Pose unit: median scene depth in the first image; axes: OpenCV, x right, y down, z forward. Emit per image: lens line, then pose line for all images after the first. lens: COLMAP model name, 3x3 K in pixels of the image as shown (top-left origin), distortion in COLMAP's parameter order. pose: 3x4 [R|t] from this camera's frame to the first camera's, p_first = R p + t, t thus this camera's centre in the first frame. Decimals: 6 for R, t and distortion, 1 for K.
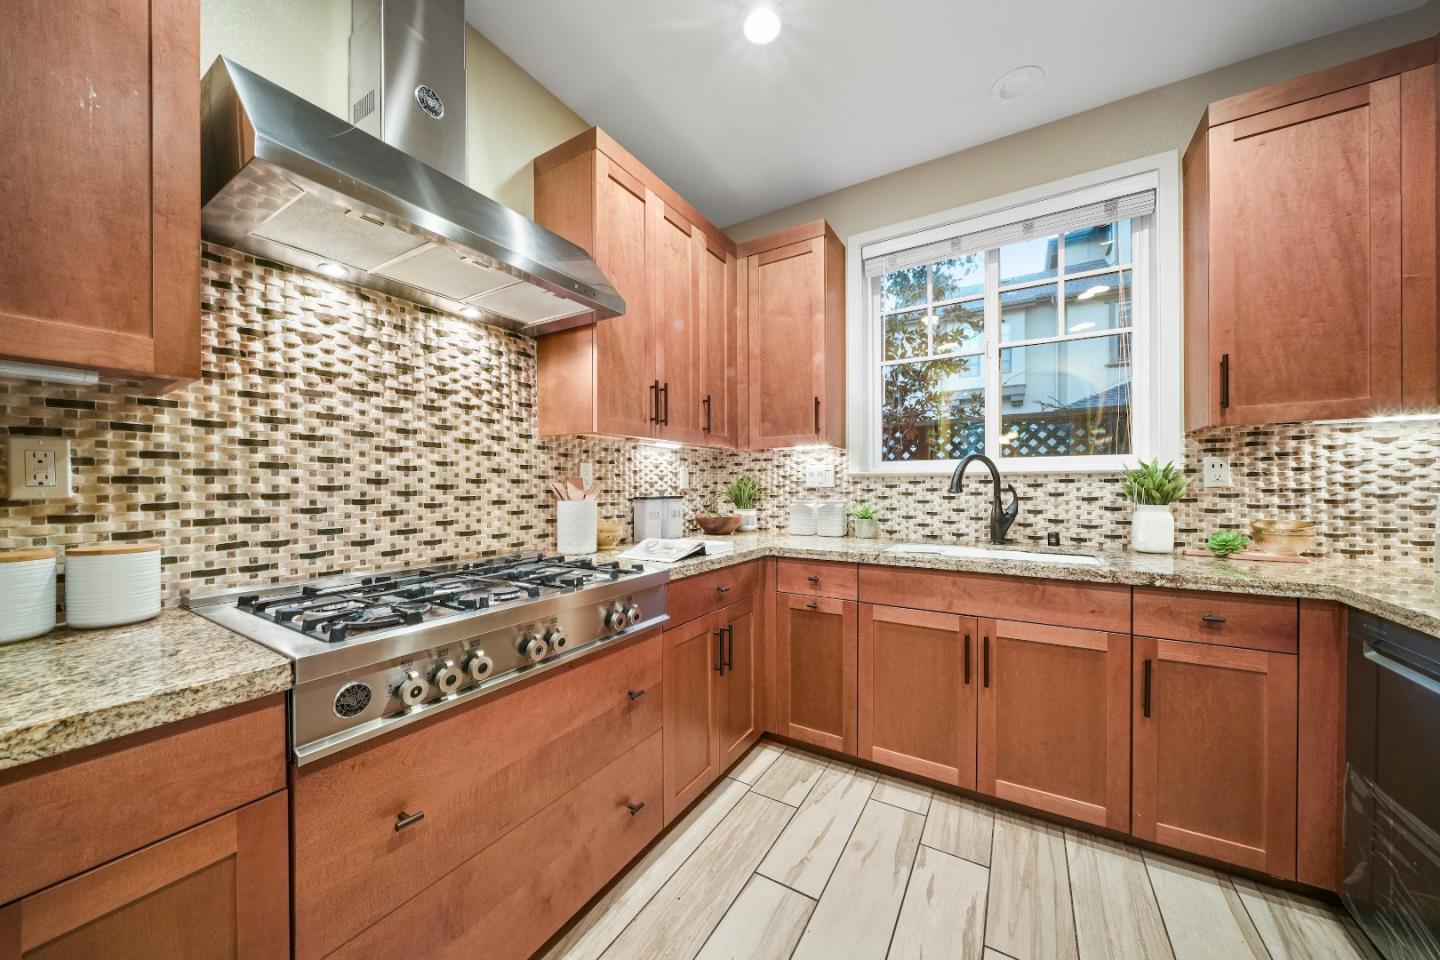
lens RADIAL K [[488.0, 0, 728.8], [0, 488.0, 486.7], [0, 0, 1]] dist [-0.005164, 0.000414]
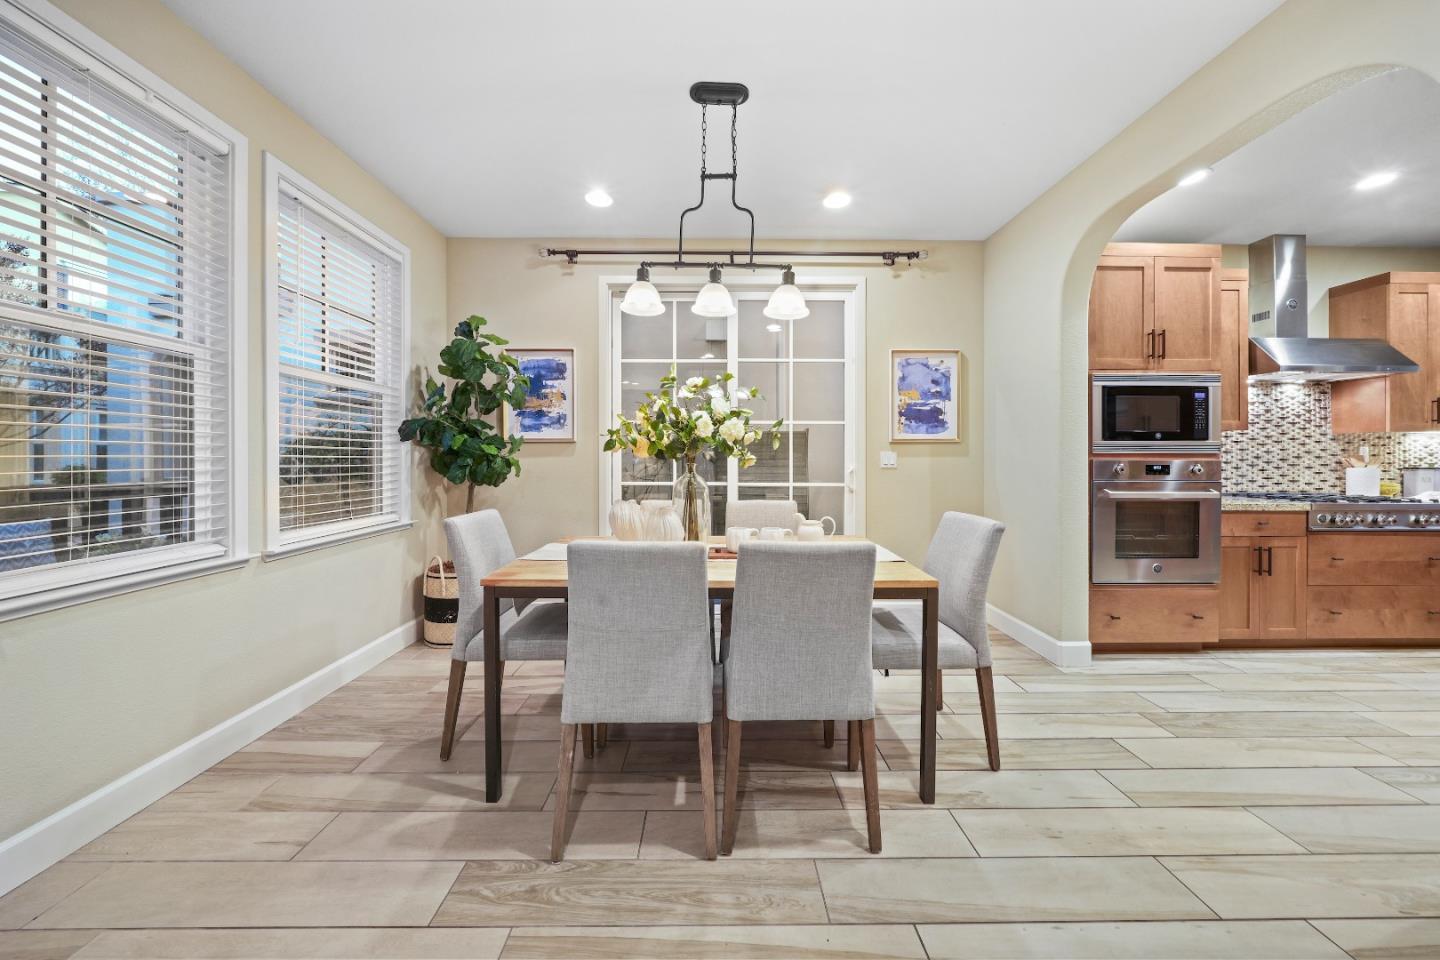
lens RADIAL K [[488.0, 0, 722.7], [0, 488.0, 458.7], [0, 0, 1]] dist [-0.005164, 0.000414]
pose [[0.517438, 0.003007, -0.855715, -0.000125], [-0.007397, 0.999972, -0.000959, 0.015974], [0.855689, 0.006826, 0.517446, -2.292509]]
